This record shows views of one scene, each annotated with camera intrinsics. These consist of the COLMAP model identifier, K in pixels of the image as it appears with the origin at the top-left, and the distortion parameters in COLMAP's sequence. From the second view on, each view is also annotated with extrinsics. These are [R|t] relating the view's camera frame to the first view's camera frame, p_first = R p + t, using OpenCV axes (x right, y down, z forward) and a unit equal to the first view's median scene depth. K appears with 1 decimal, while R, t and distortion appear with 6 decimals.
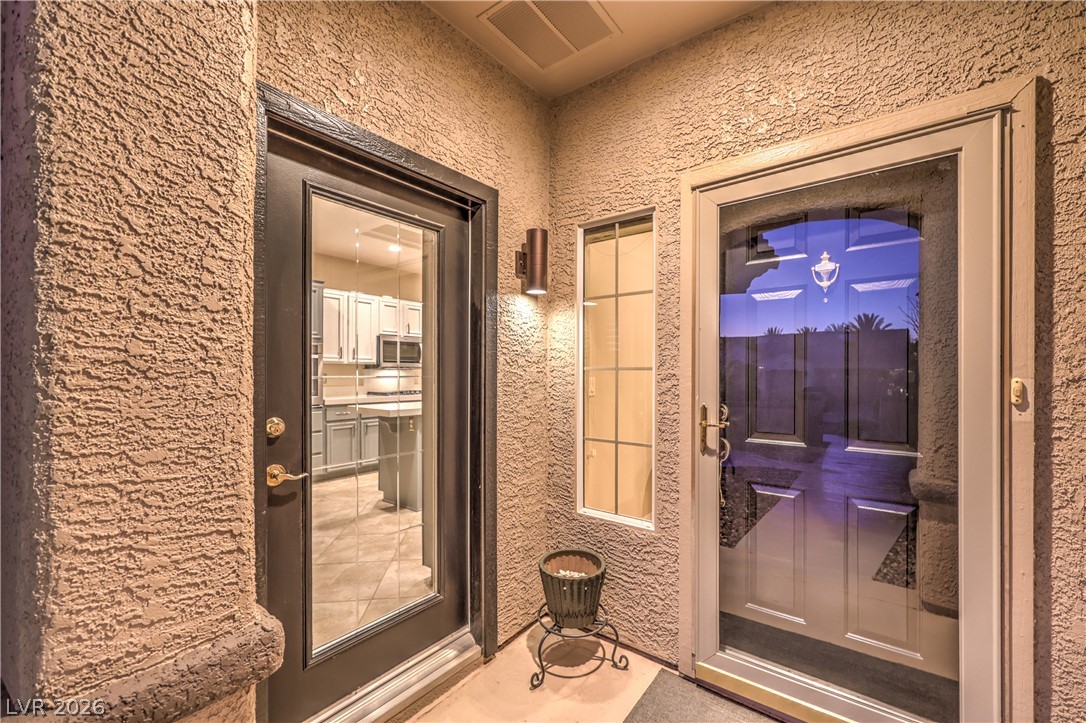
lens RADIAL K [[449.9, 0, 539.9], [0, 449.9, 374.7], [0, 0, 1]] dist [0.001008, 0.000971]
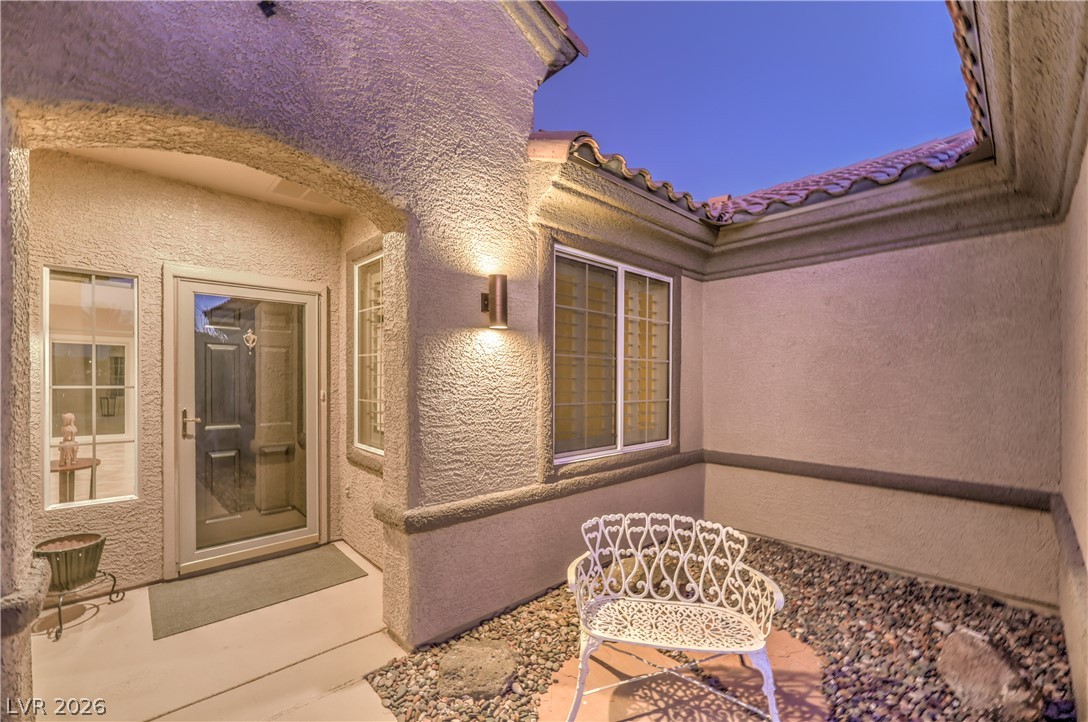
lens RADIAL K [[450.8, 0, 542.5], [0, 450.8, 382.7], [0, 0, 1]] dist [0.001008, 0.000971]
pose [[0.152363, -0.004141, 0.988316, -1.083121], [-0.000723, 0.999990, 0.004301, -0.039187], [-0.988324, -0.001370, 0.152359, -0.563638]]
